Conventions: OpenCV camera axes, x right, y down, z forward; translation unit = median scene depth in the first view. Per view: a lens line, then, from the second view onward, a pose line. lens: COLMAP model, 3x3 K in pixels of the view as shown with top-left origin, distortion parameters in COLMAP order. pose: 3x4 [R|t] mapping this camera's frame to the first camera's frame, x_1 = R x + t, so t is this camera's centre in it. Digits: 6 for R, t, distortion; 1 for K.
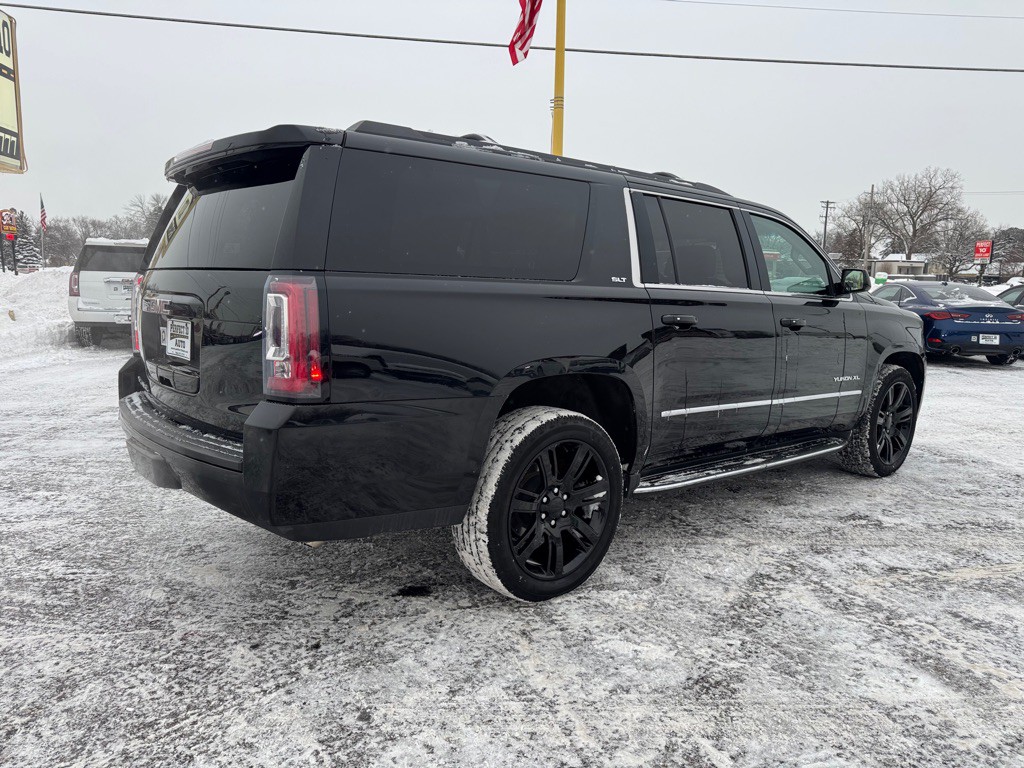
lens RADIAL K [[718.8, 0, 509.0], [0, 718.8, 381.9], [0, 0, 1]] dist [0.050972, -0.054988]
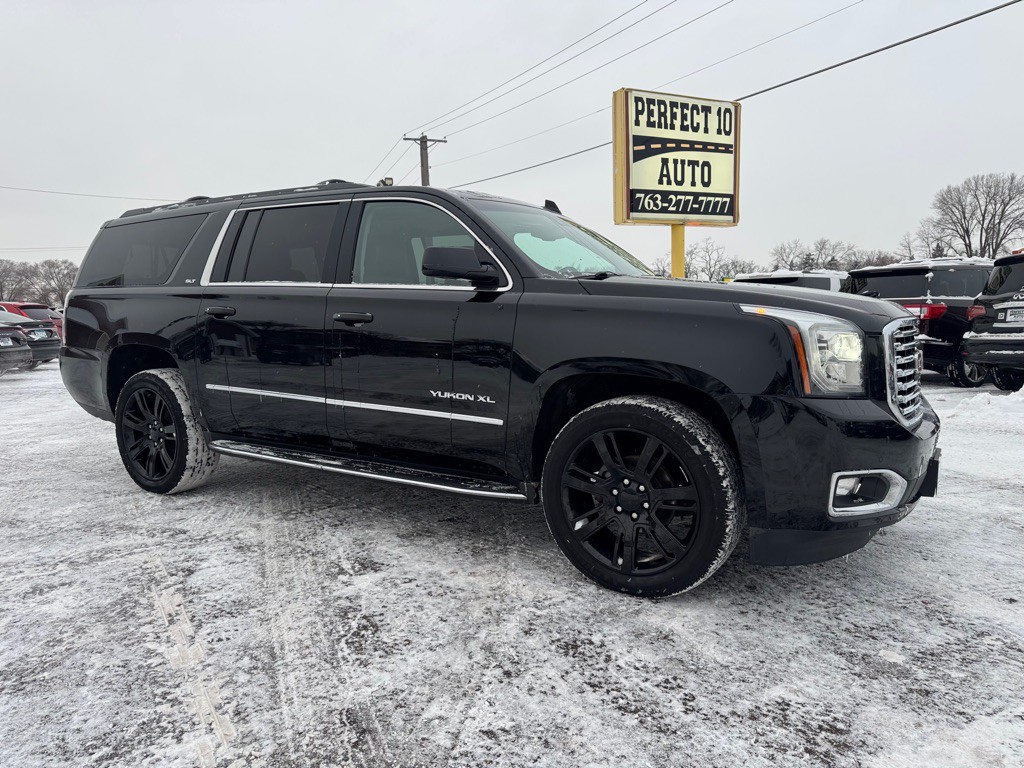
lens RADIAL K [[701.9, 0, 512.0], [0, 701.9, 384.0], [0, 0, 1]] dist [0.074040, -0.096135]
pose [[0.298718, 0.070430, -0.951739, 1.665119], [-0.114955, 0.992667, 0.037378, -0.071048], [0.947393, 0.098242, 0.304624, 1.210855]]
